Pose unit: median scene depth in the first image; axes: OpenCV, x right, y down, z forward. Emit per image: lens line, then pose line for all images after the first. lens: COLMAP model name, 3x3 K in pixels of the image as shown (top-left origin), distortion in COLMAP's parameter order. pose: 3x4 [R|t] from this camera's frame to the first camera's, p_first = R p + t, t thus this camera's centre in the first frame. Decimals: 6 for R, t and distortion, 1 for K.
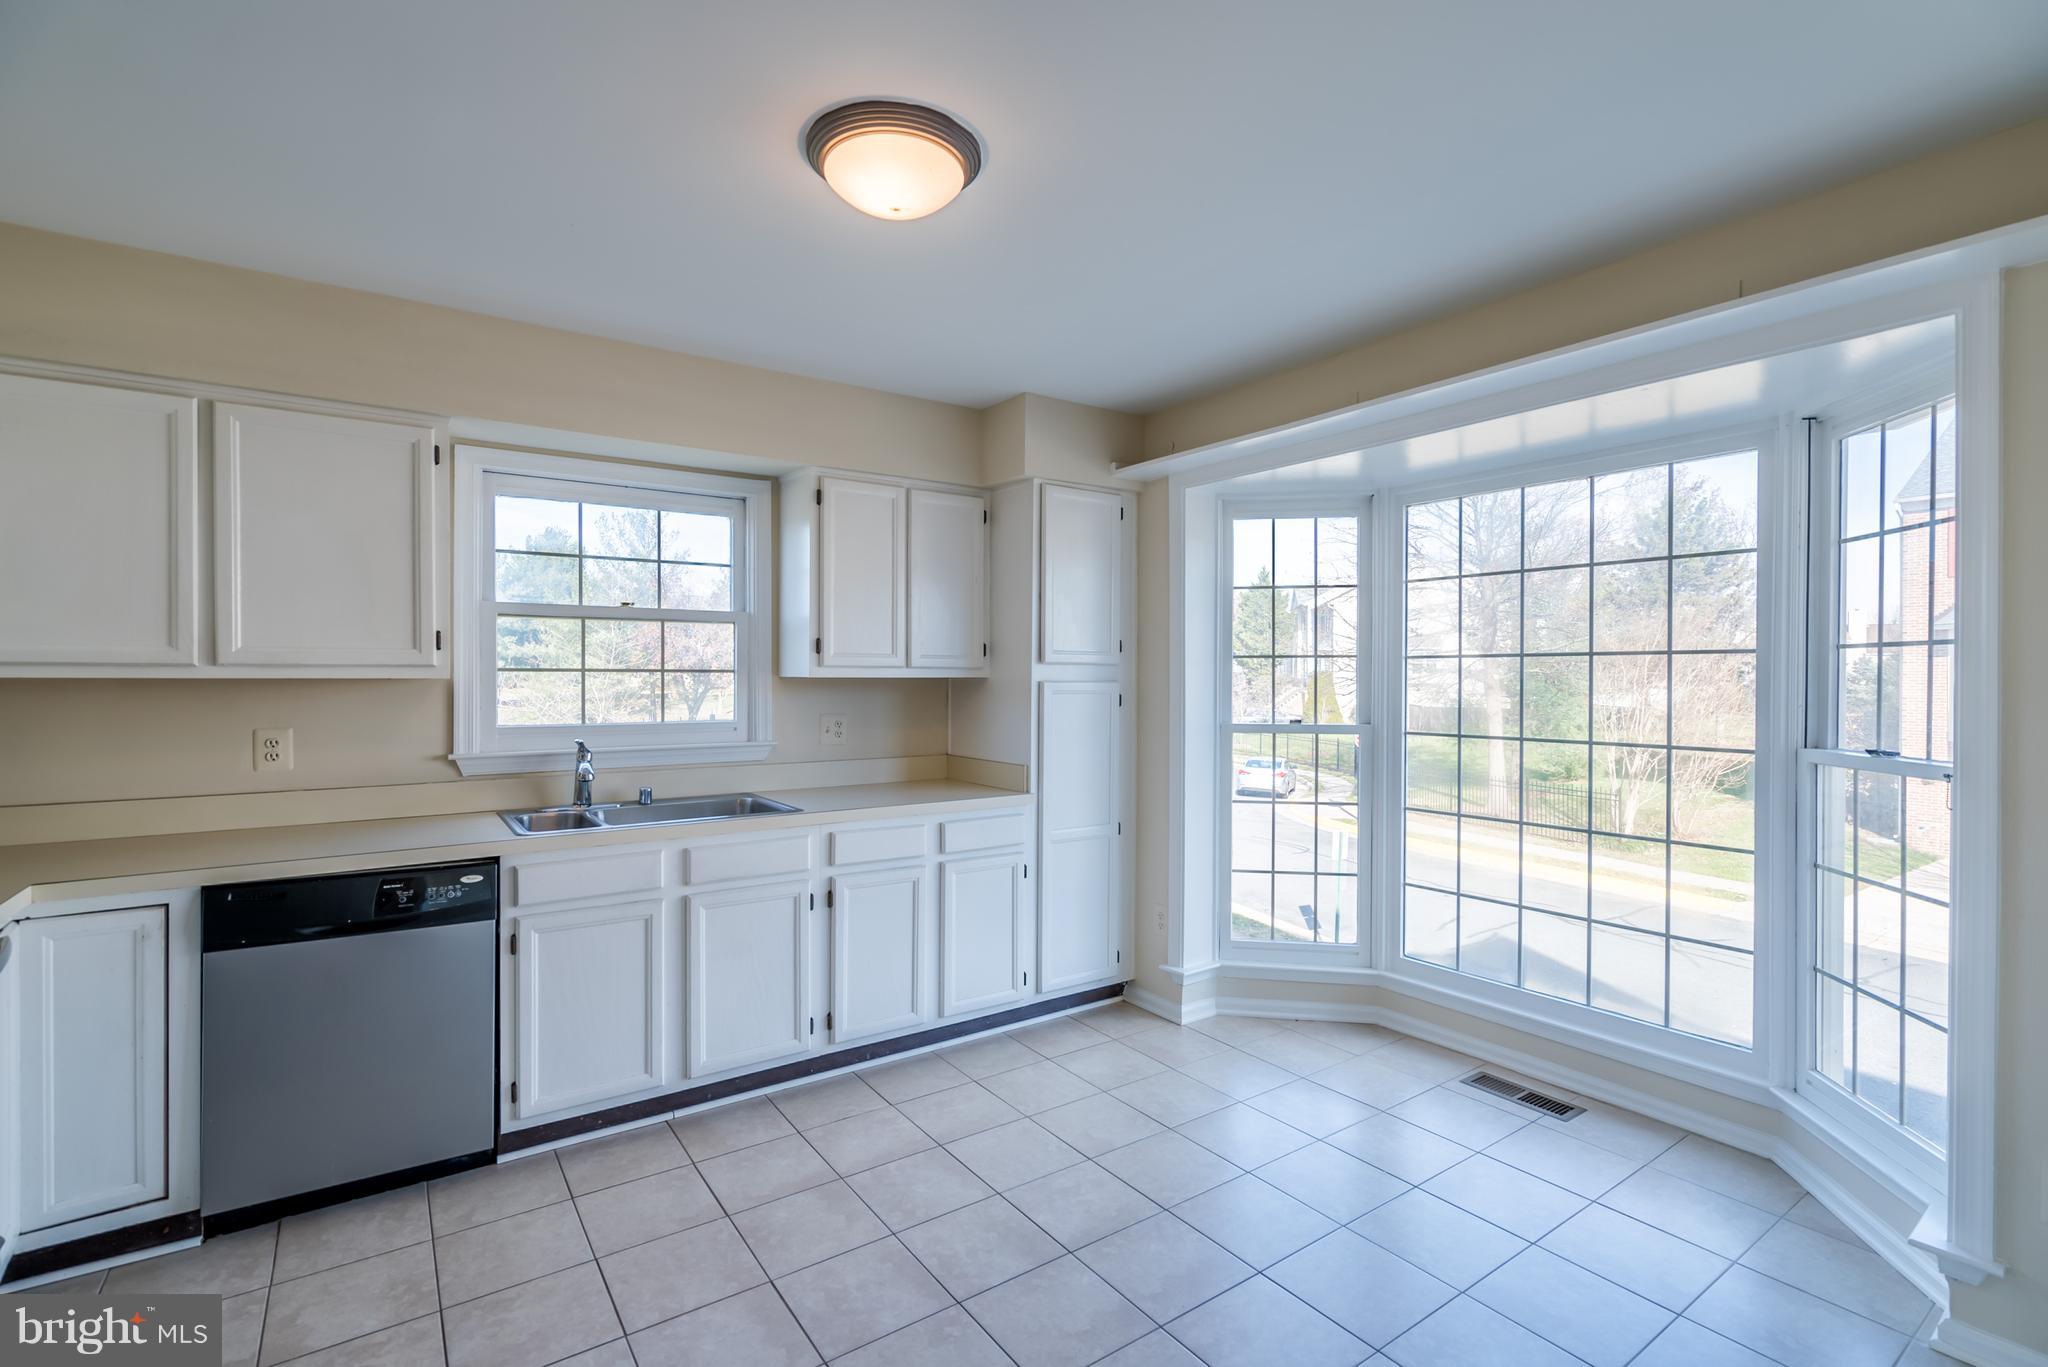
lens RADIAL K [[928.7, 0, 1036.4], [0, 928.7, 669.7], [0, 0, 1]] dist [-0.004597, 0.001208]
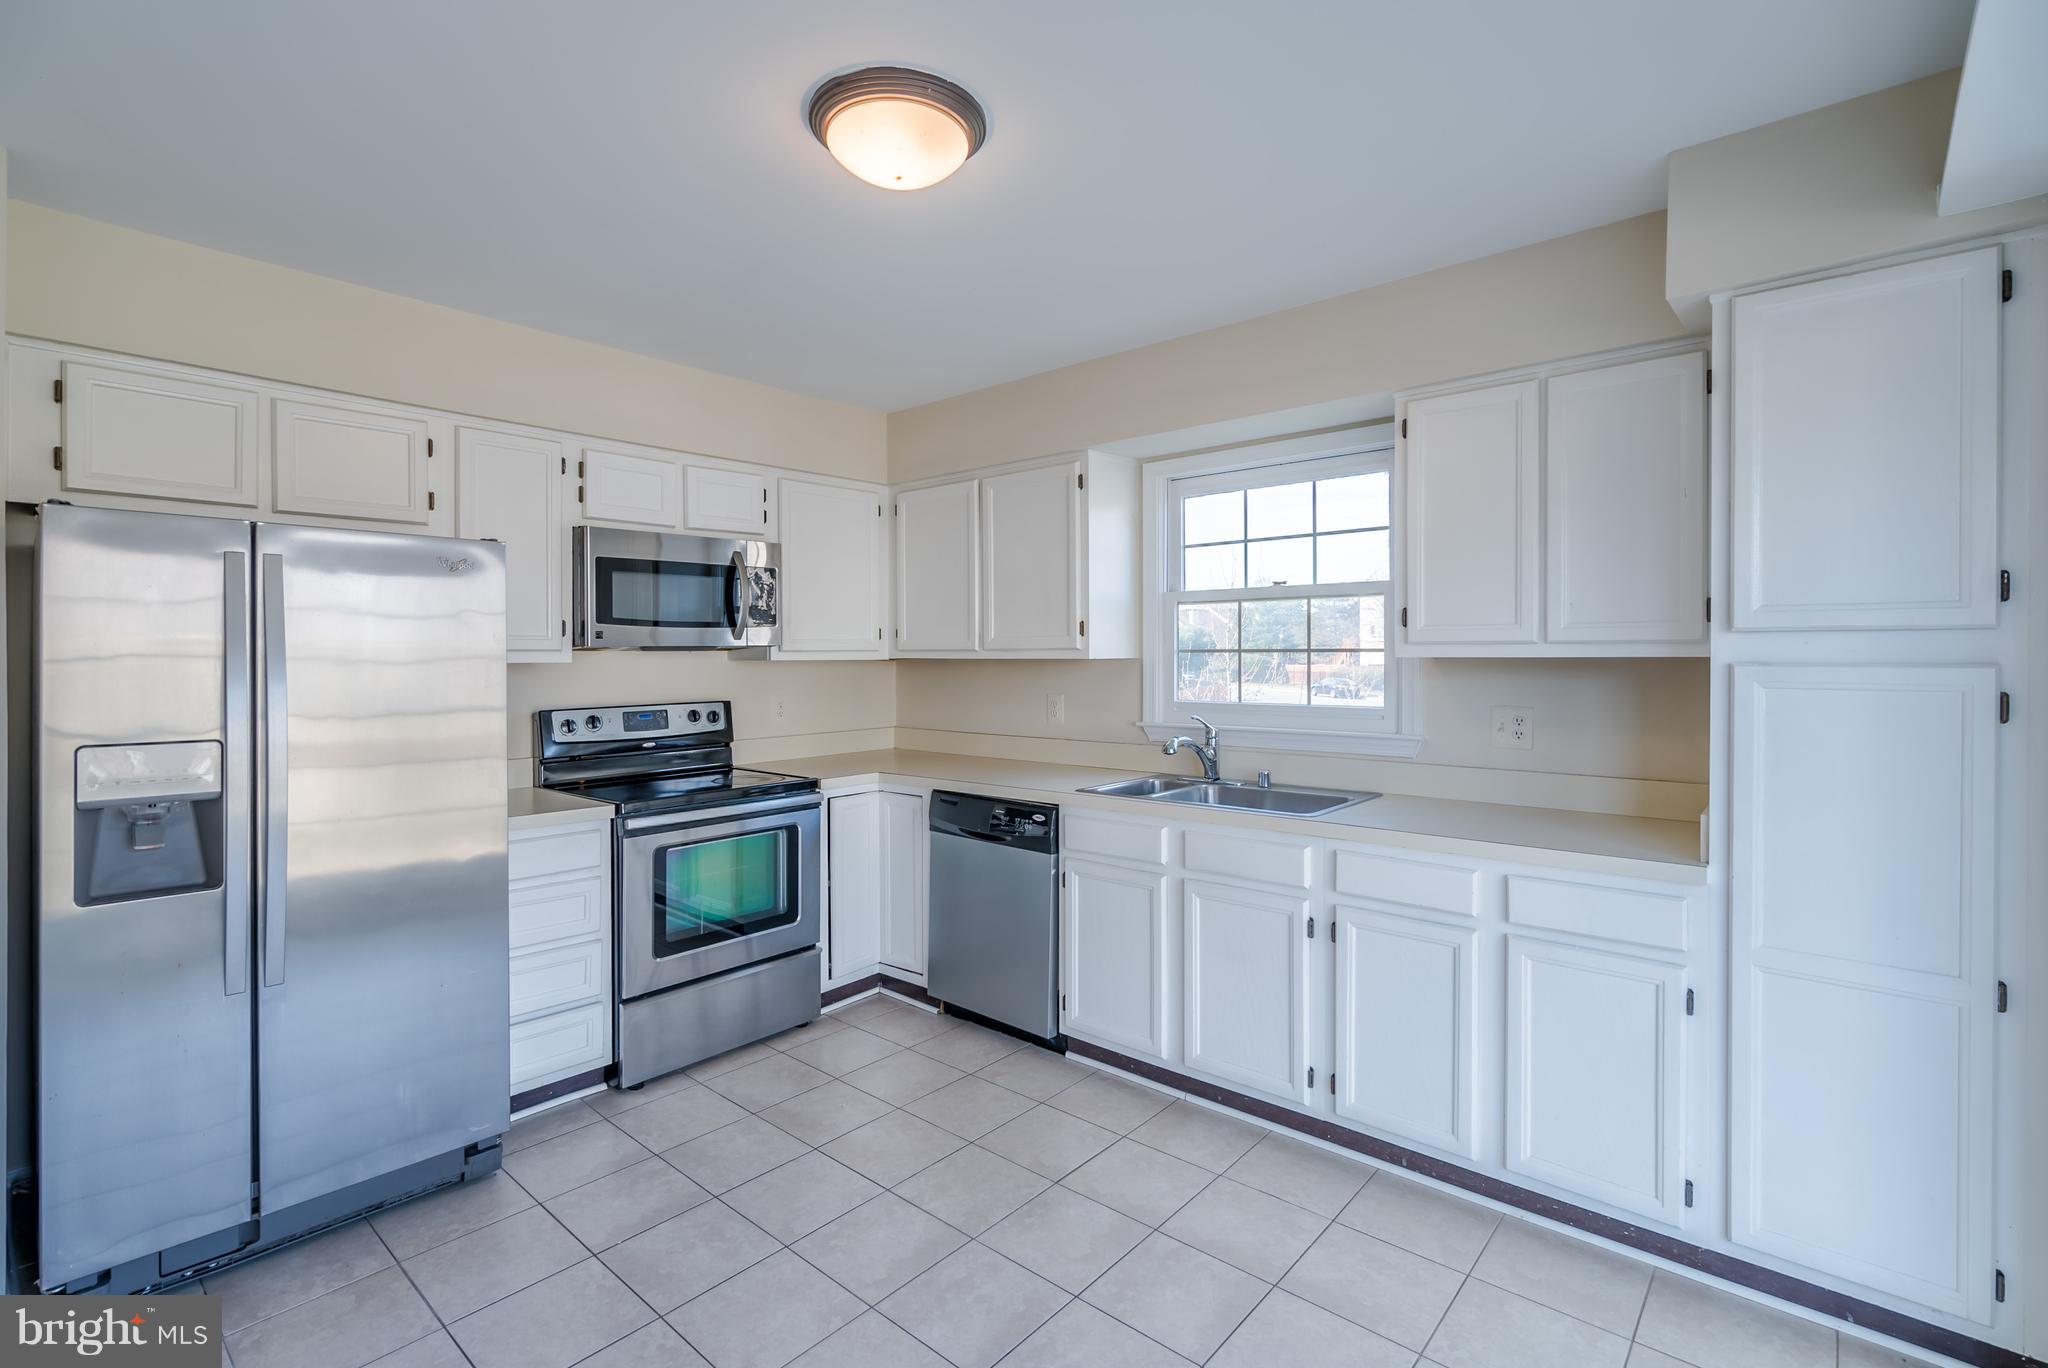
lens RADIAL K [[928.7, 0, 998.0], [0, 928.7, 644.6], [0, 0, 1]] dist [-0.004597, 0.001208]
pose [[0.237499, -0.014031, -0.971286, 0.503415], [0.010876, 0.999871, -0.011785, 0.003205], [0.971327, -0.007765, 0.237621, 0.533132]]
